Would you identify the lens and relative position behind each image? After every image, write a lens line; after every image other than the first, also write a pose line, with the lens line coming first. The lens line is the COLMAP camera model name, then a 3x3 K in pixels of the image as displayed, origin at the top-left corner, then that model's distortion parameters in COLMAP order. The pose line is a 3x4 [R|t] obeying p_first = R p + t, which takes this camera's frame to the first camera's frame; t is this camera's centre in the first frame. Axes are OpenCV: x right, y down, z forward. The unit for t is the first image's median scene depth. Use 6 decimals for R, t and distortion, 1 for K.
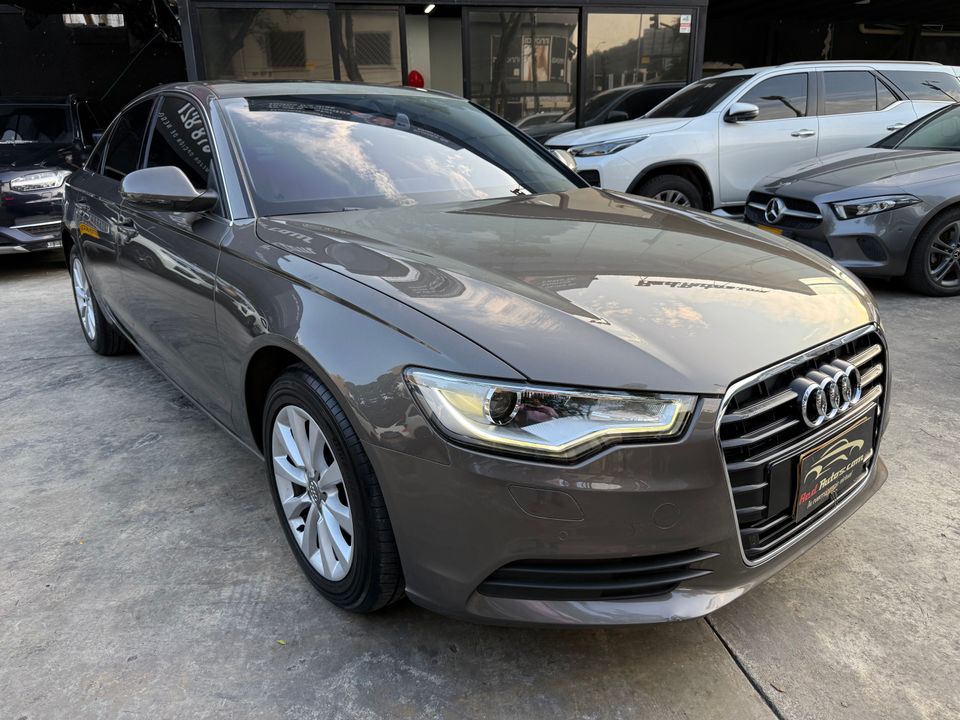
lens RADIAL K [[686.2, 0, 476.1], [0, 686.2, 357.6], [0, 0, 1]] dist [0.023455, -0.027310]
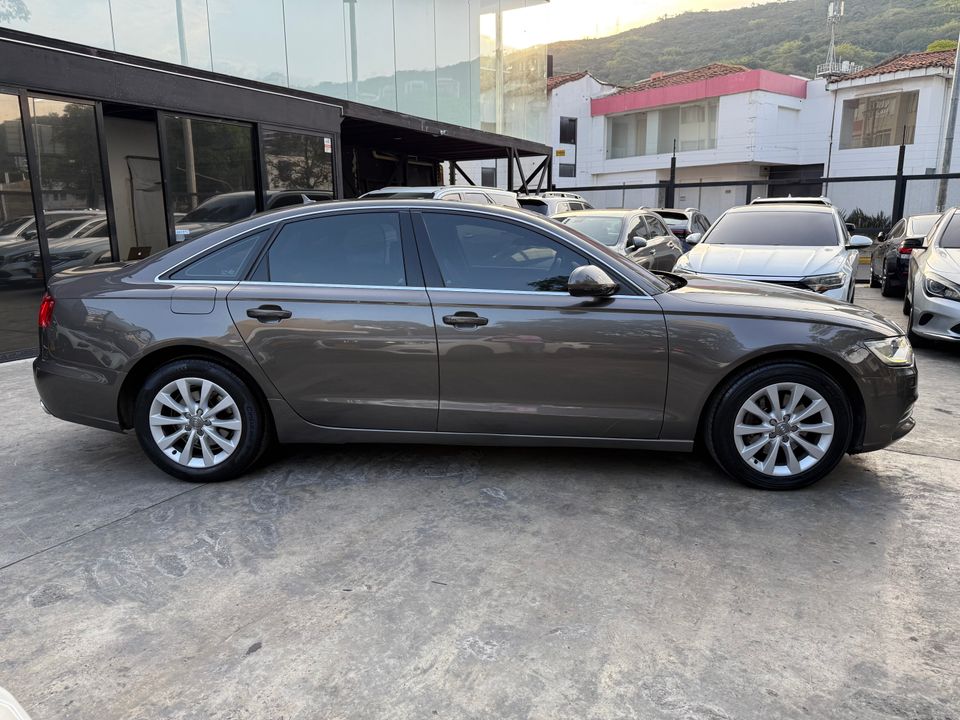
lens RADIAL K [[686.2, 0, 482.9], [0, 686.2, 362.9], [0, 0, 1]] dist [0.023455, -0.027310]
pose [[0.660849, -0.143705, 0.736632, -1.294817], [0.238172, 0.970920, -0.024259, -0.067244], [-0.711725, 0.191477, 0.675858, 0.198705]]
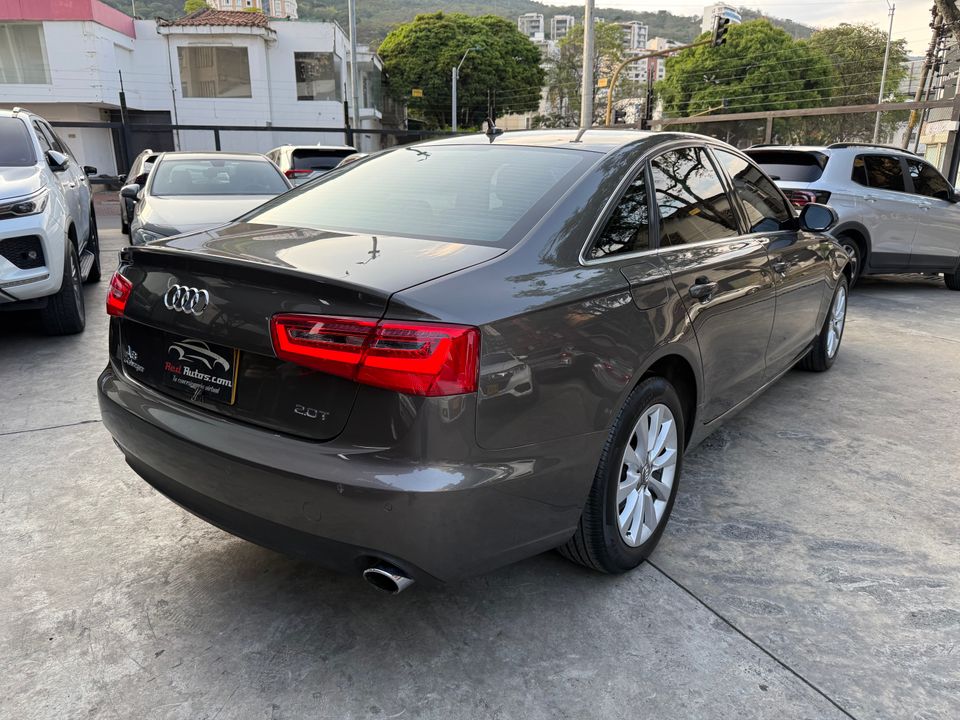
lens RADIAL K [[686.2, 0, 485.9], [0, 686.2, 353.2], [0, 0, 1]] dist [0.023455, -0.027310]
pose [[-0.253459, -0.240373, 0.937005, -1.406624], [0.313936, 0.895768, 0.314713, -0.532514], [-0.914988, 0.373927, -0.151579, 1.587794]]
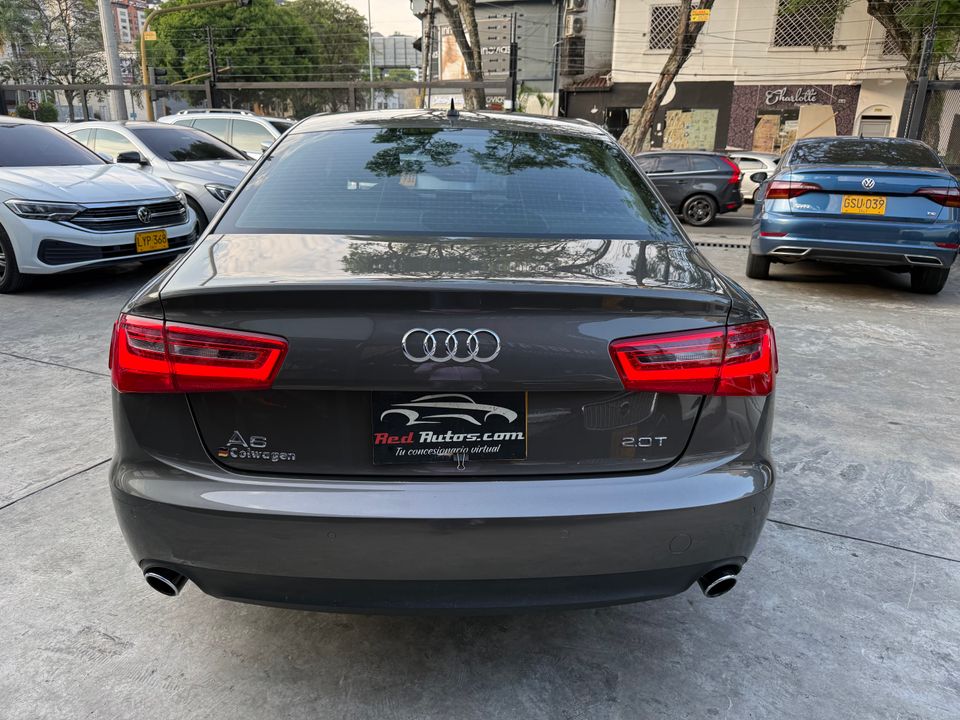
lens RADIAL K [[686.2, 0, 477.3], [0, 686.2, 357.8], [0, 0, 1]] dist [0.023455, -0.027310]
pose [[-0.808253, -0.181093, 0.560297, -1.021821], [0.185535, 0.824742, 0.534207, -0.706433], [-0.558842, 0.535729, -0.633001, 2.018898]]
